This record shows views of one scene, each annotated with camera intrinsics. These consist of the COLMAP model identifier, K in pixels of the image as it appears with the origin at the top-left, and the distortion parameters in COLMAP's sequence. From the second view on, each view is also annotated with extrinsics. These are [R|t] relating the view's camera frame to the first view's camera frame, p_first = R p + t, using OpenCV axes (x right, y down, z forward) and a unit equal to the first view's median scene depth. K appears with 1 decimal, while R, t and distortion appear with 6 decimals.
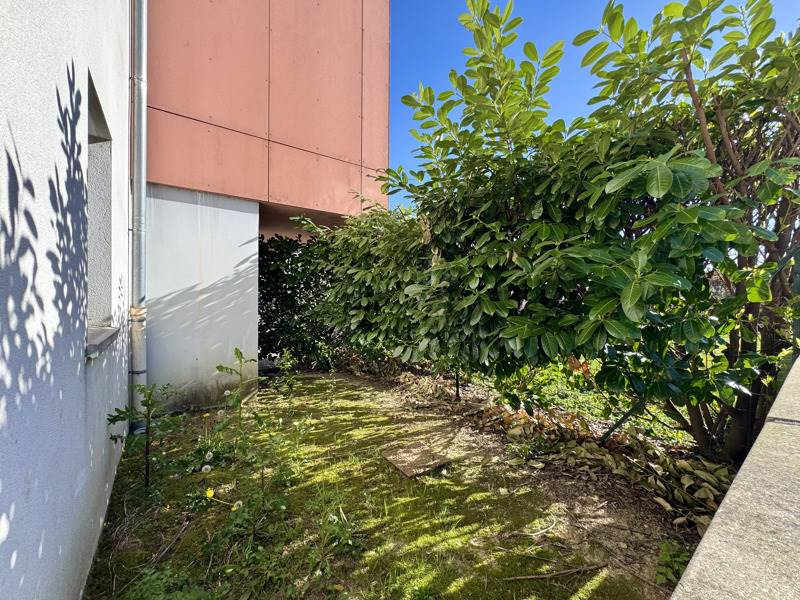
lens RADIAL K [[323.2, 0, 402.5], [0, 323.2, 301.2], [0, 0, 1]] dist [0.002418, 0.000103]
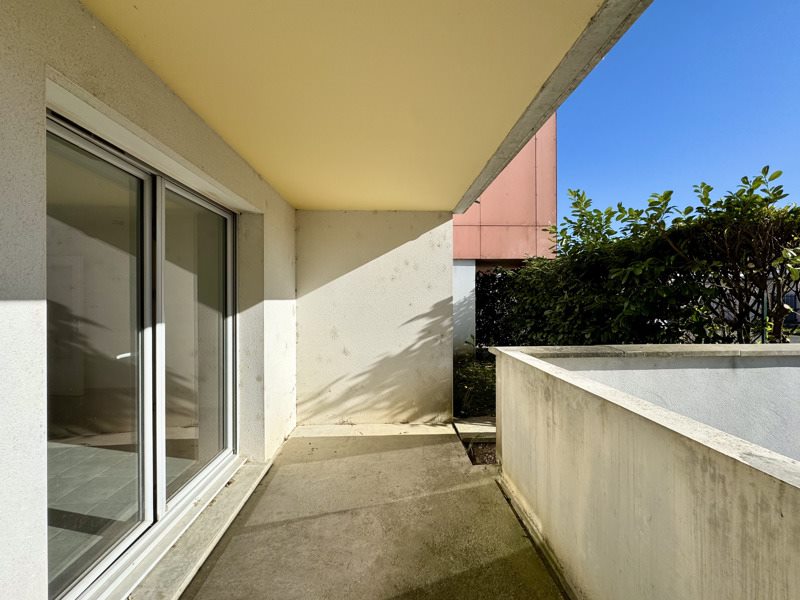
lens RADIAL K [[323.2, 0, 402.0], [0, 323.2, 299.9], [0, 0, 1]] dist [0.002418, 0.000103]
pose [[0.825848, -0.002003, -0.563889, 0.259478], [0.001838, 0.999998, -0.000860, -0.072528], [0.563889, -0.000326, 0.825850, -0.783560]]
